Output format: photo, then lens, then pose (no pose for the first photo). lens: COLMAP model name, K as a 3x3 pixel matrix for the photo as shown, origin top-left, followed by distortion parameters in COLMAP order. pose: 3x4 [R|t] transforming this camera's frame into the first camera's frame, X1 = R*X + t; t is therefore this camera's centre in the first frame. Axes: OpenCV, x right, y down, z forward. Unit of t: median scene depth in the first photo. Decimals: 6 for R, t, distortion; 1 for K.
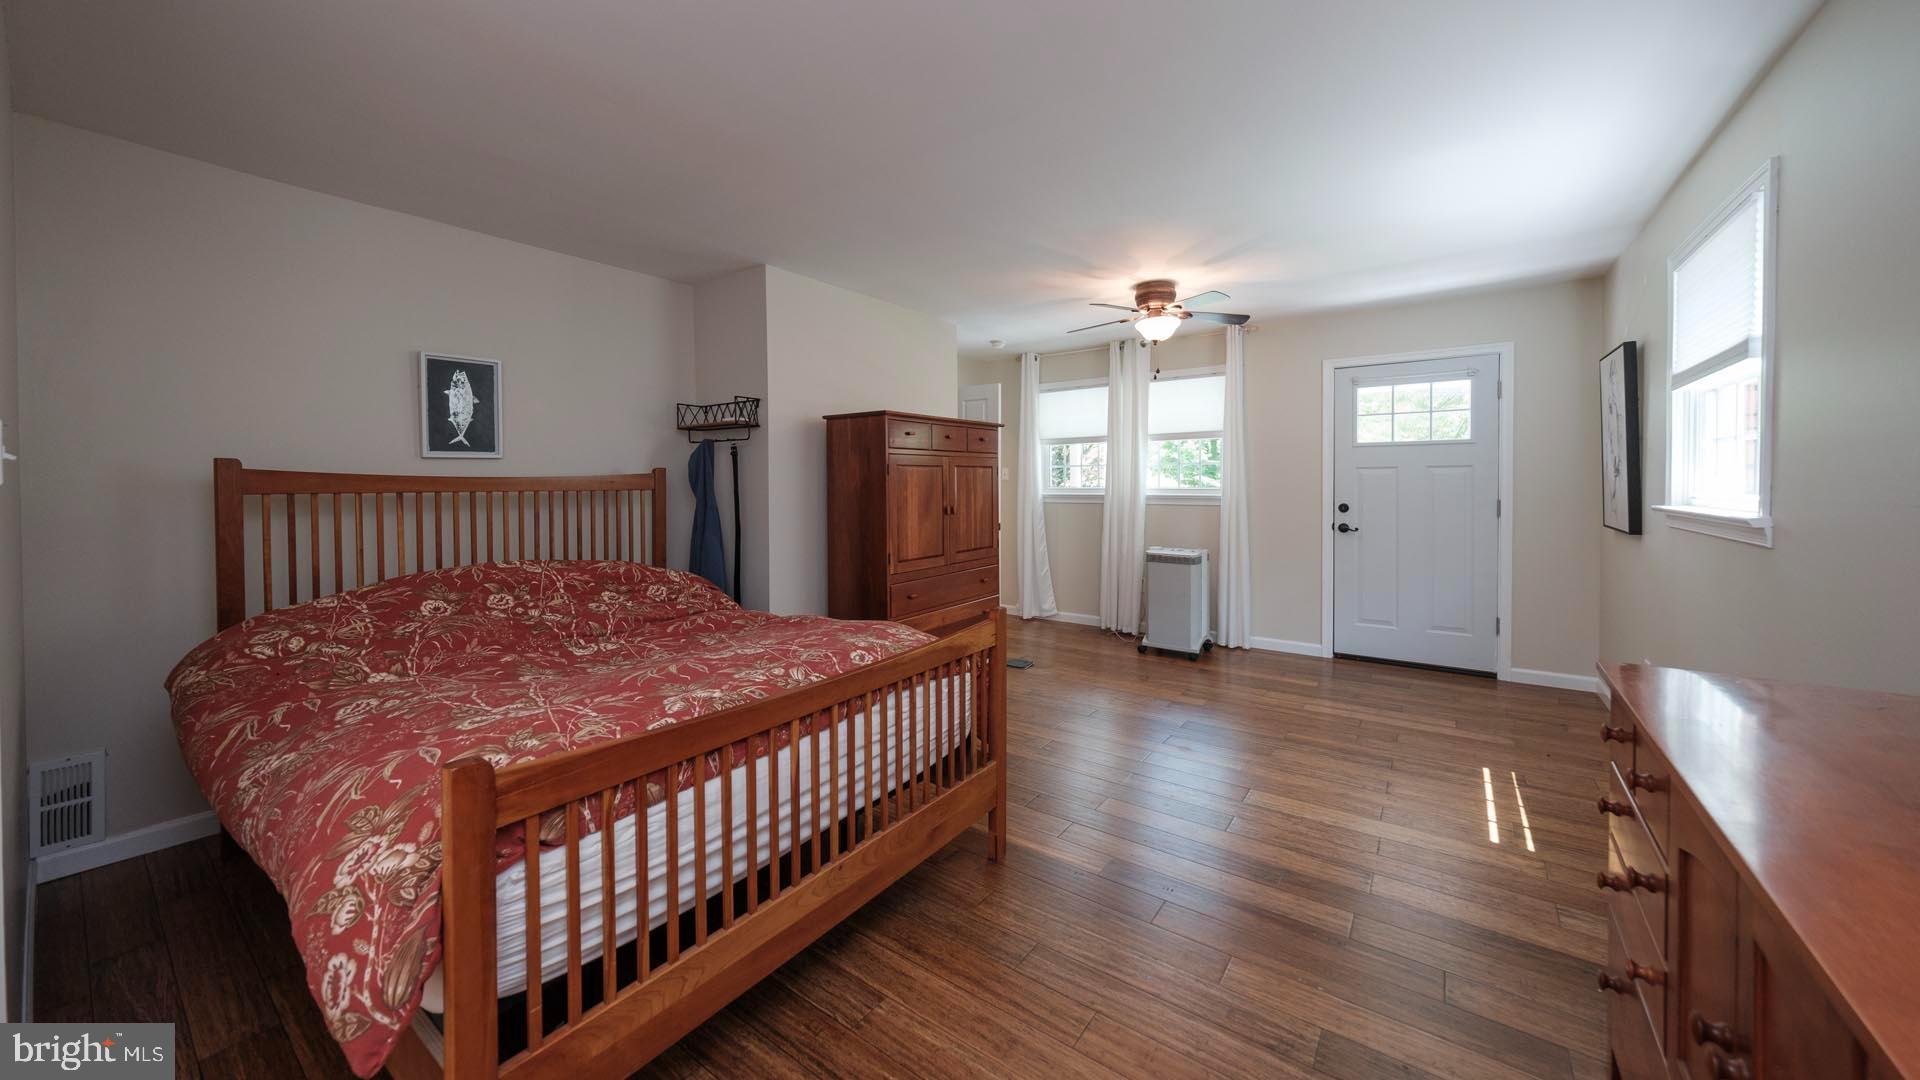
lens RADIAL K [[667.8, 0, 961.7], [0, 667.8, 486.6], [0, 0, 1]] dist [0.000270, 0.000235]
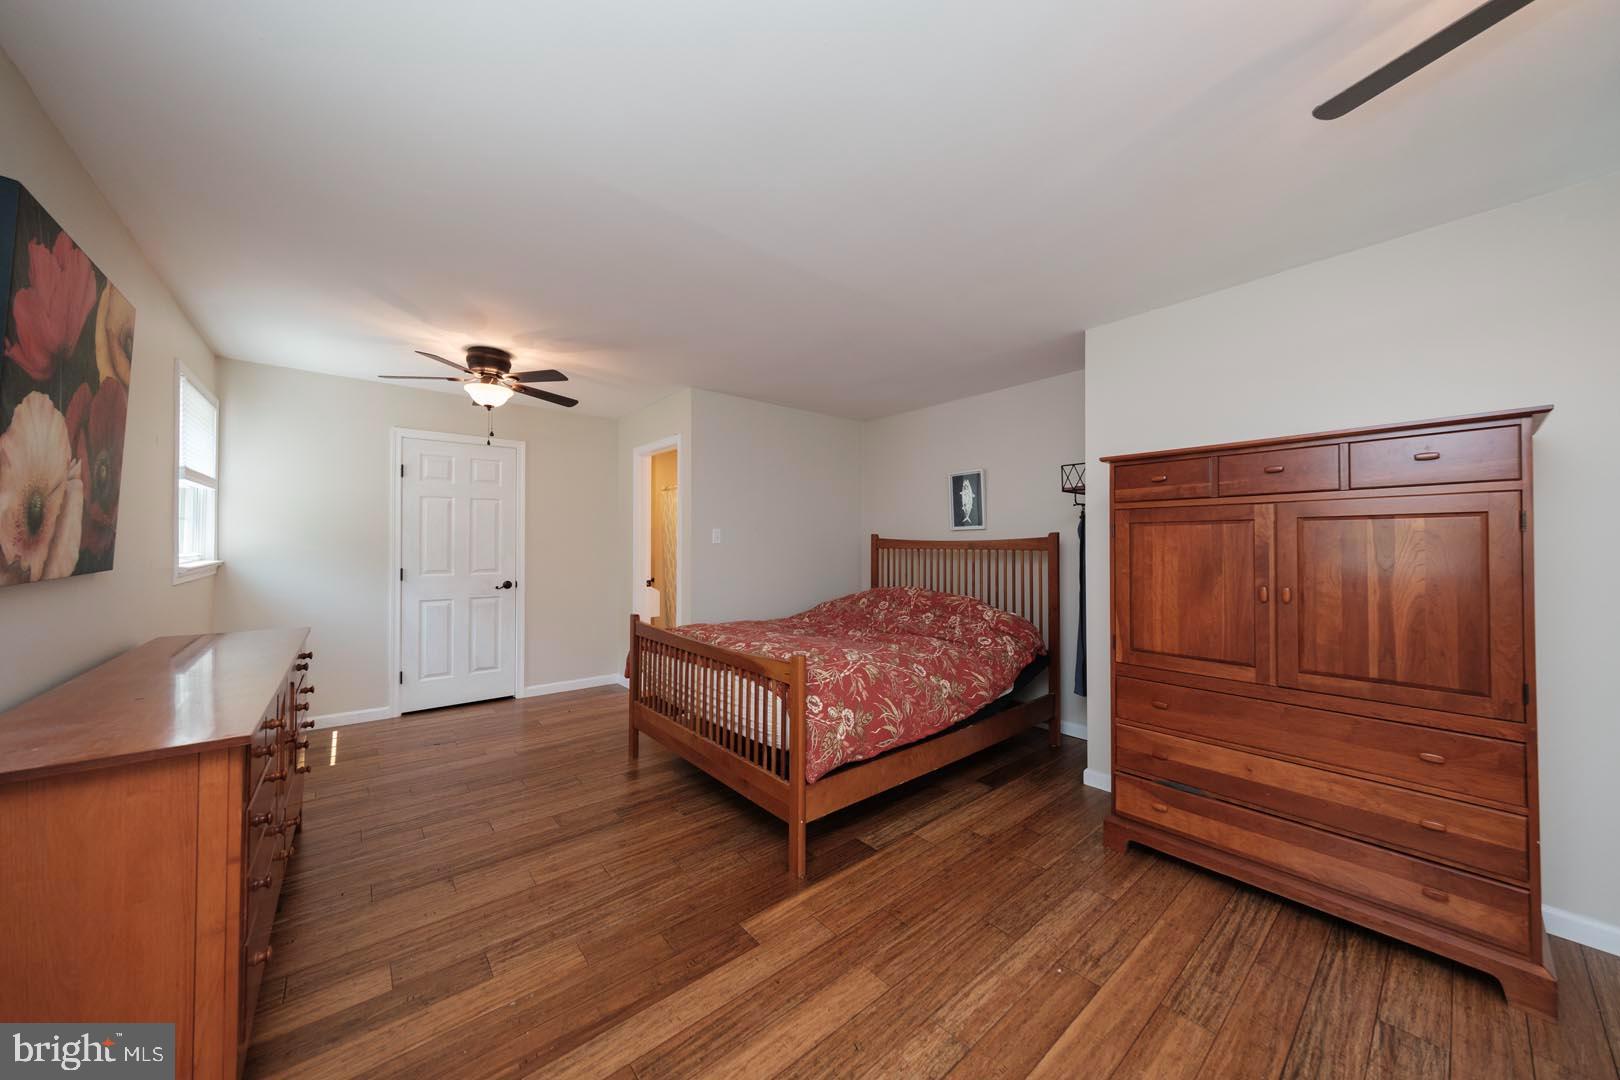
lens RADIAL K [[555.3, 0, 810.0], [0, 555.3, 540.0], [0, 0, 1]] dist [-0.000066, -0.000019]
pose [[-0.231966, -0.005941, -0.972706, 0.758900], [-0.012951, 0.999912, -0.003019, -0.007987], [0.972638, 0.011897, -0.232022, 0.965772]]
